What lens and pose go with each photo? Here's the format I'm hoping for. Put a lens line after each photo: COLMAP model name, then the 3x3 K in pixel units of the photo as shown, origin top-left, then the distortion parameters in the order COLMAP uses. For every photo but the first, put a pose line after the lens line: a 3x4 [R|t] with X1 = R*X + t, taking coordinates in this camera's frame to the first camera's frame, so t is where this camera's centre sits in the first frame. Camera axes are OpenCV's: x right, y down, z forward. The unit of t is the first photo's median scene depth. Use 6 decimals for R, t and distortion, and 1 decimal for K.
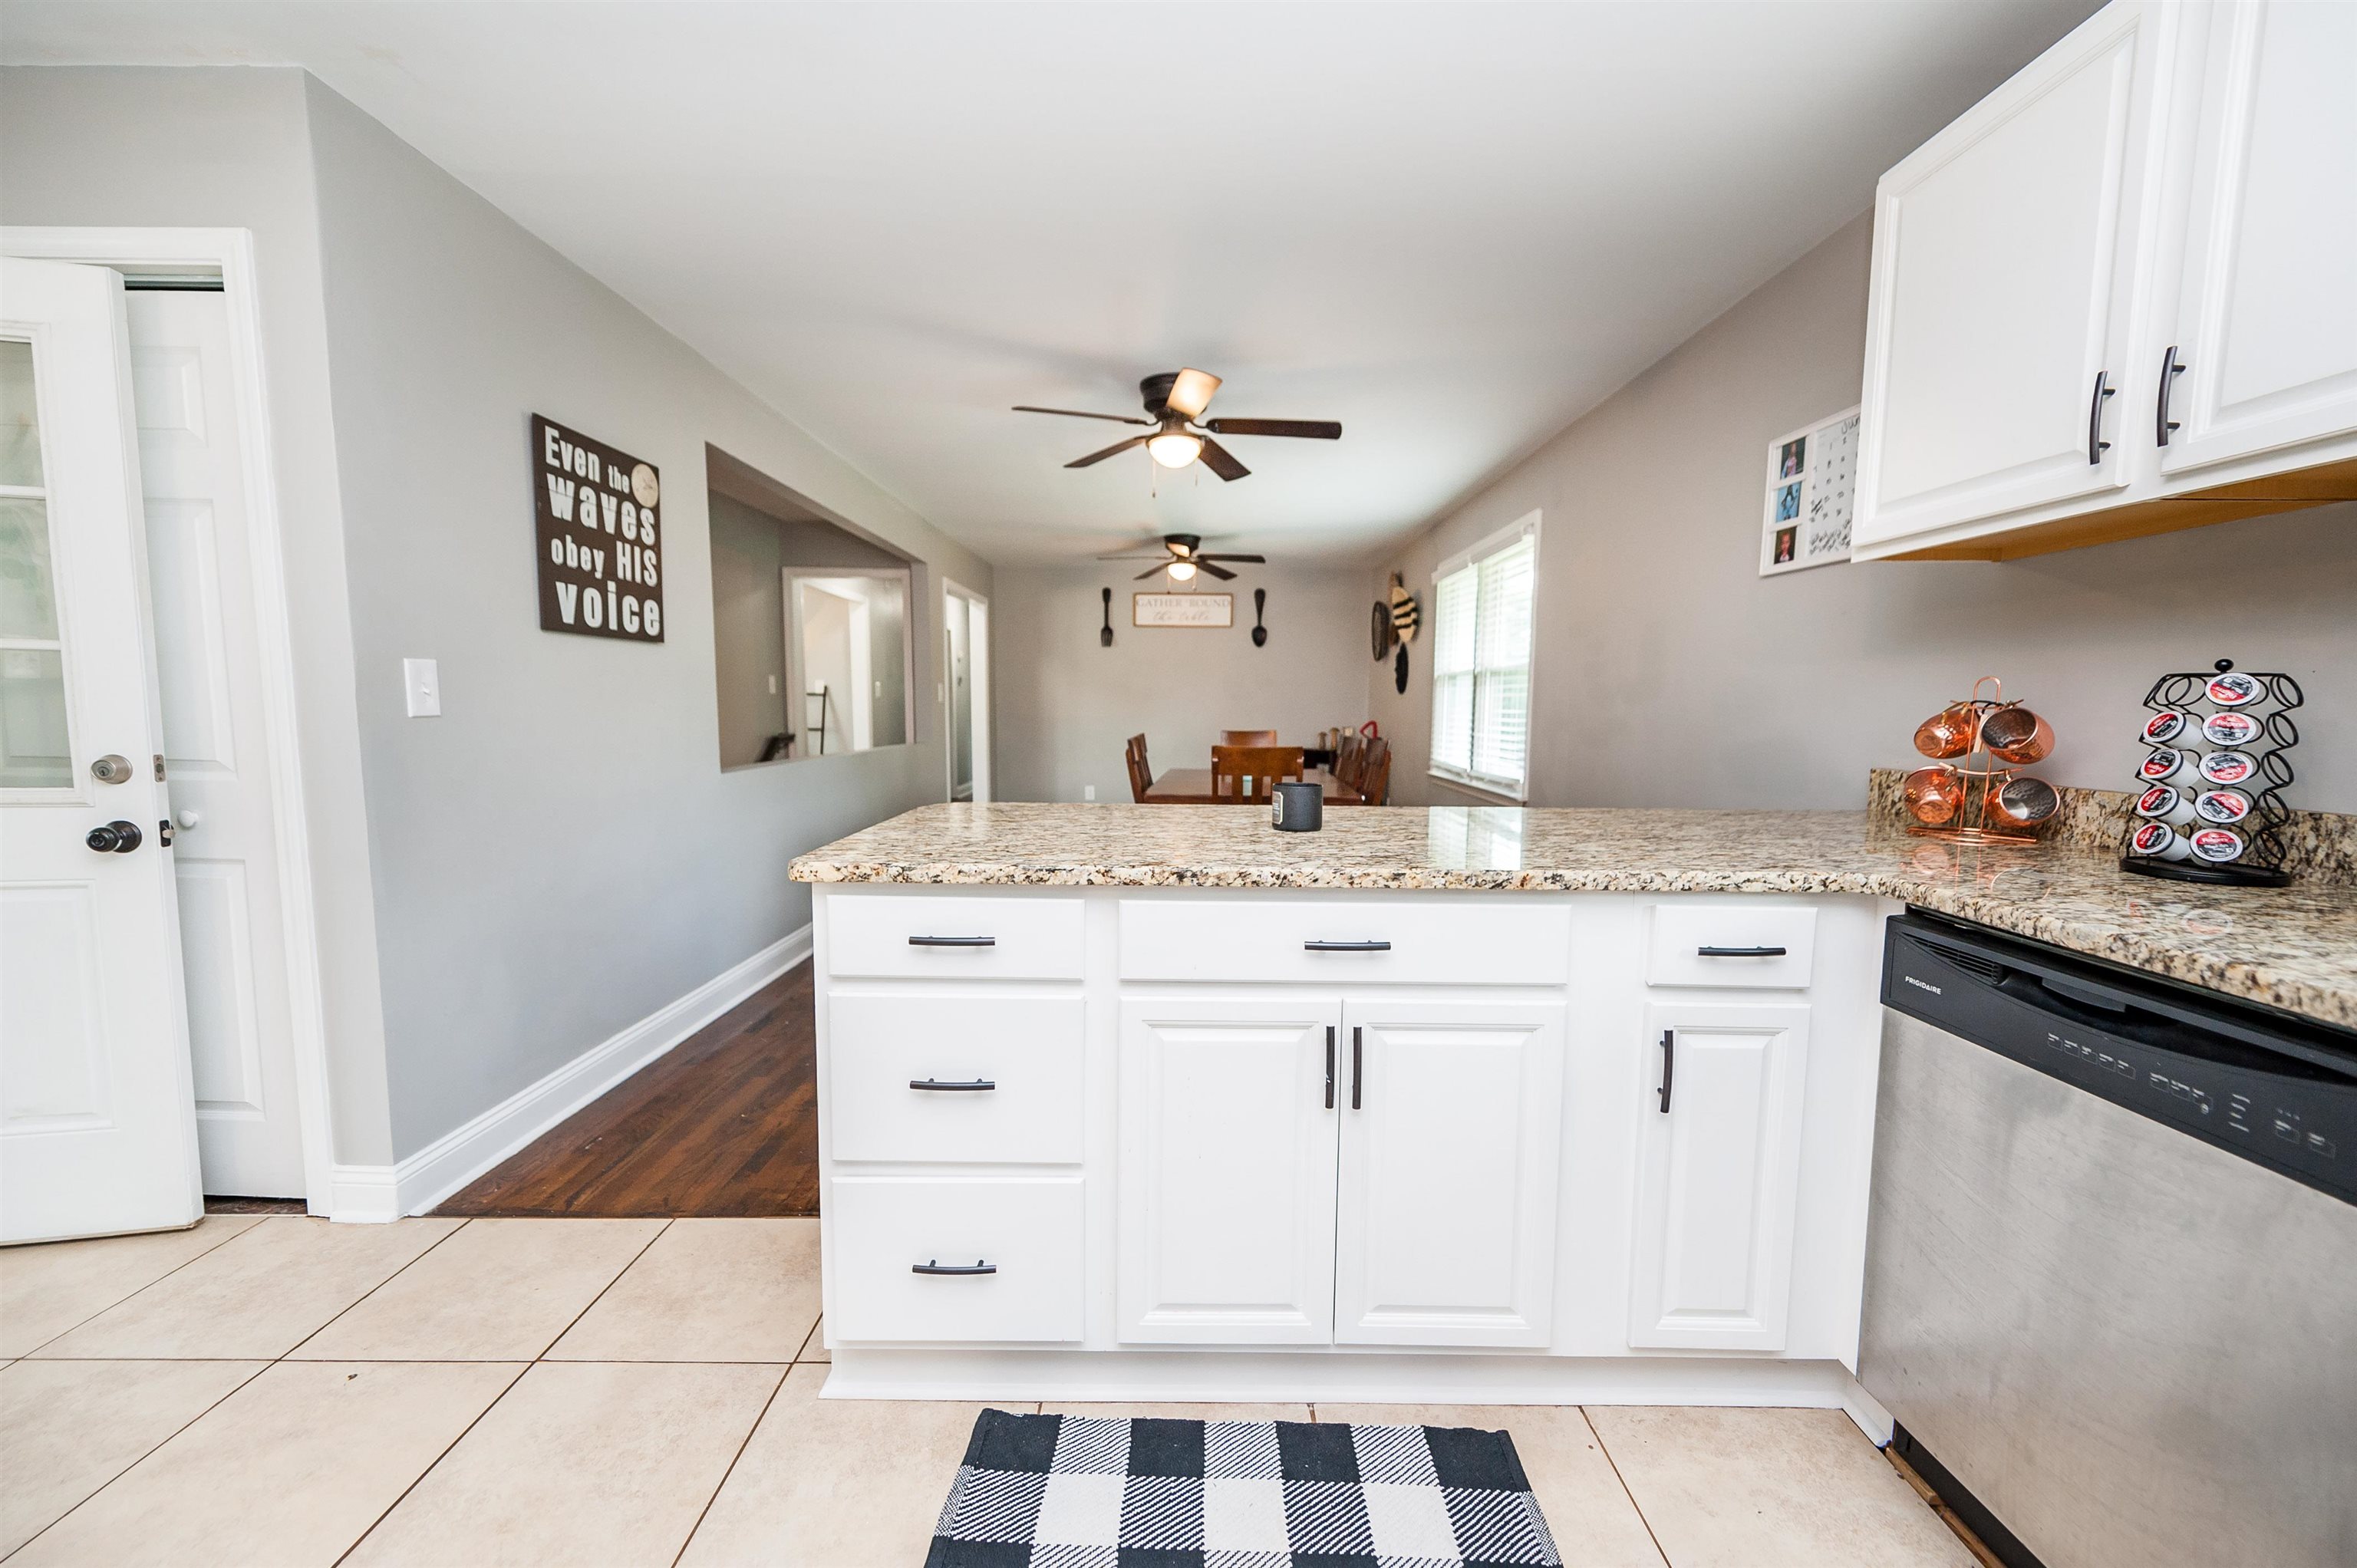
lens RADIAL K [[883.4, 0, 1178.5], [0, 883.4, 784.0], [0, 0, 1]] dist [0.000176, -0.000041]
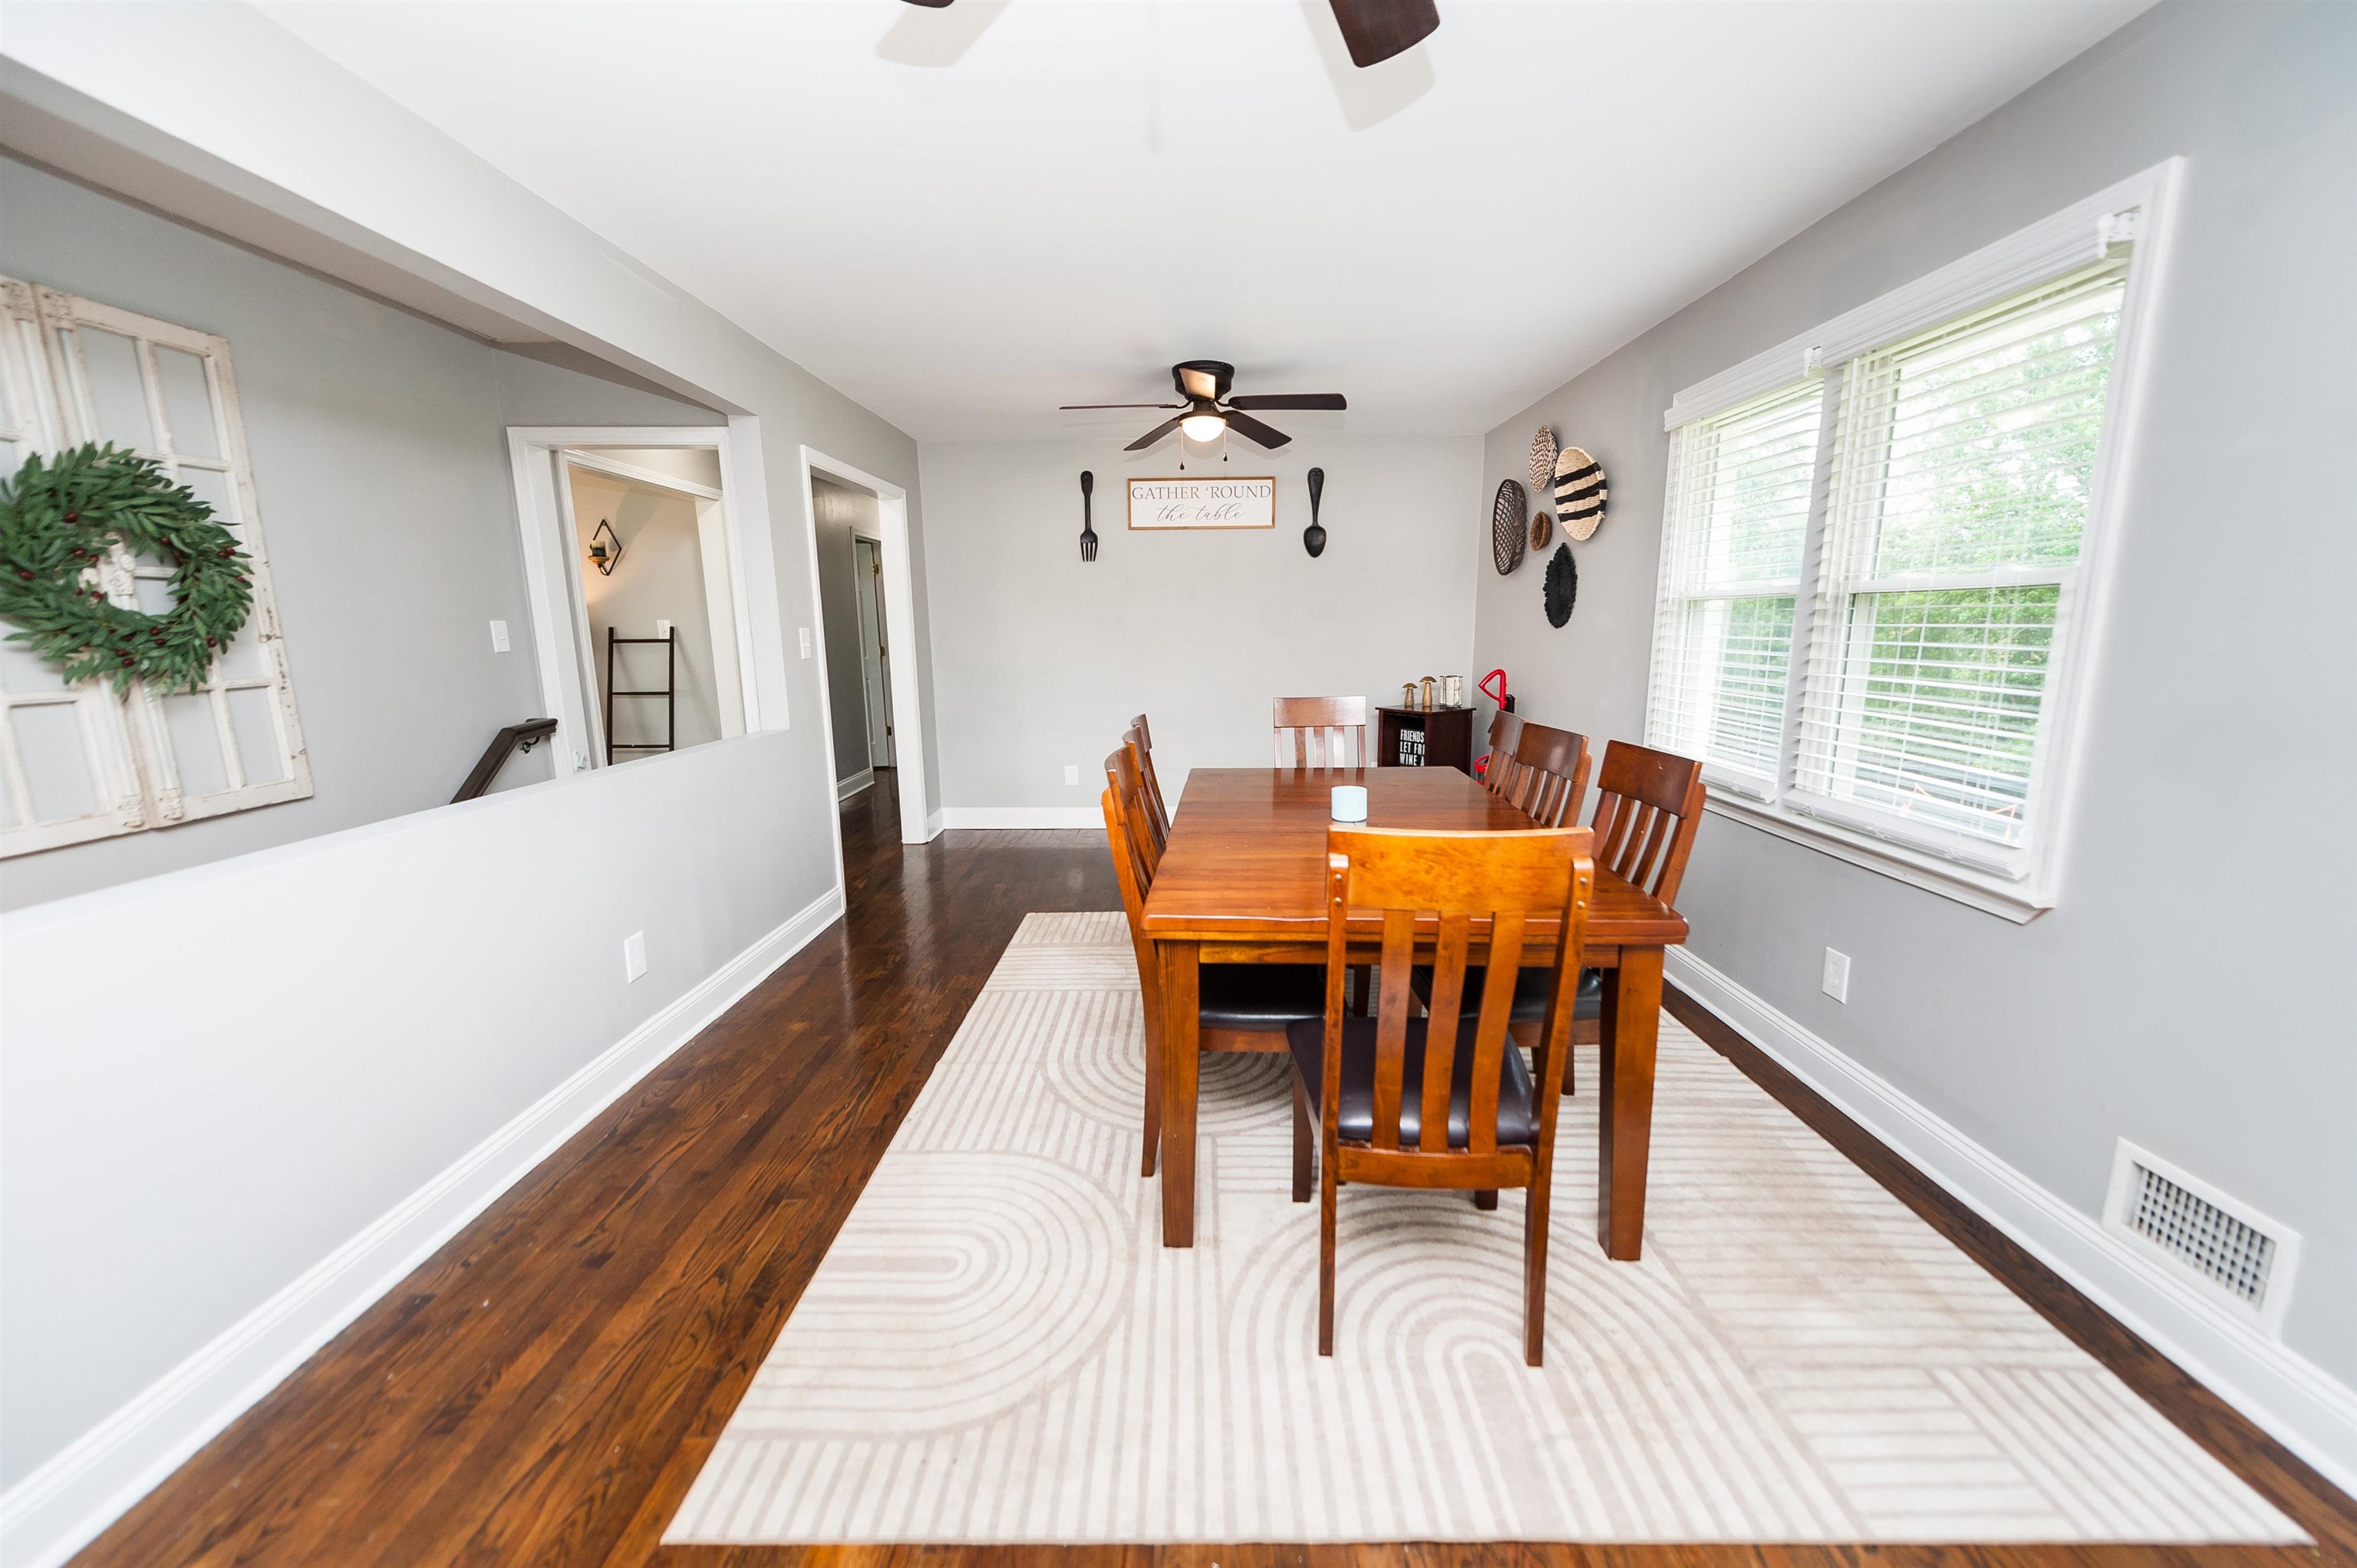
lens RADIAL K [[883.4, 0, 1178.5], [0, 883.4, 784.0], [0, 0, 1]] dist [0.000176, -0.000041]
pose [[0.999830, -0.016780, -0.007691, -0.012056], [0.017407, 0.995748, 0.090465, -0.051310], [0.006141, -0.090583, 0.995870, 0.353969]]
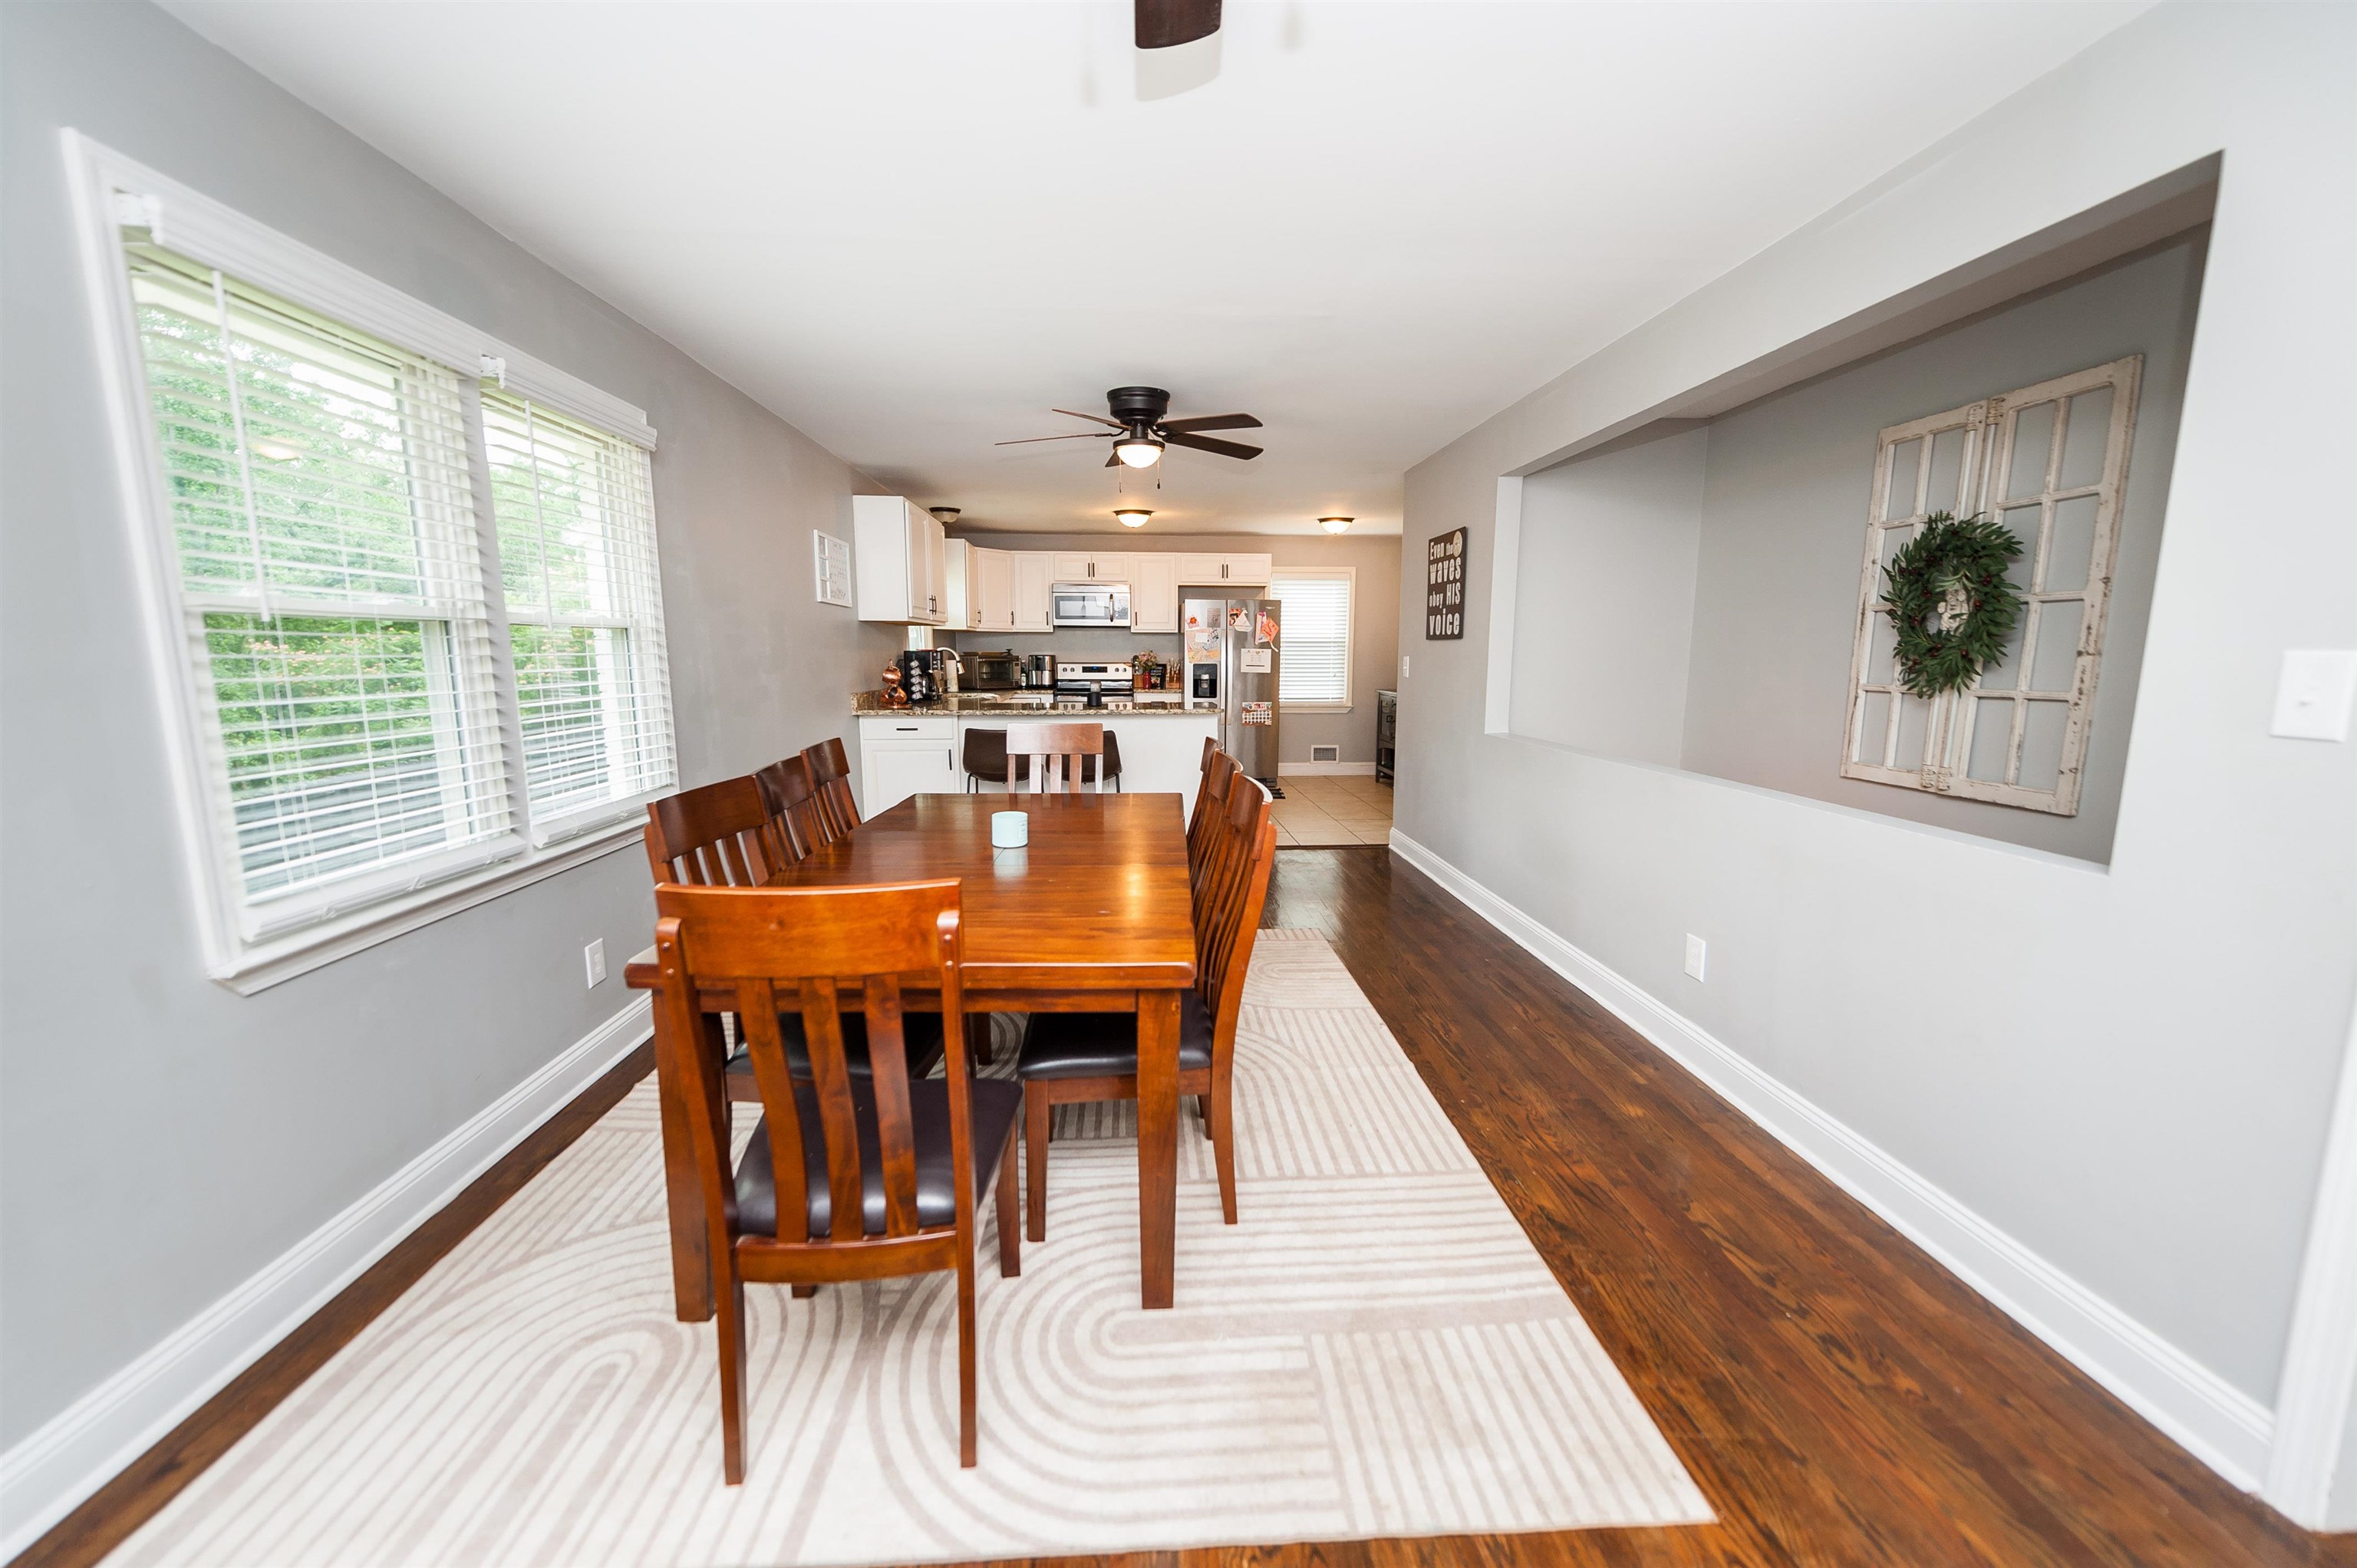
lens RADIAL K [[883.4, 0, 1178.5], [0, 883.4, 784.0], [0, 0, 1]] dist [0.000176, -0.000041]
pose [[-0.997815, 0.000647, -0.066065, 0.009868], [-0.014637, 0.972942, 0.230587, -0.110510], [0.064426, 0.231050, -0.970806, 1.054169]]
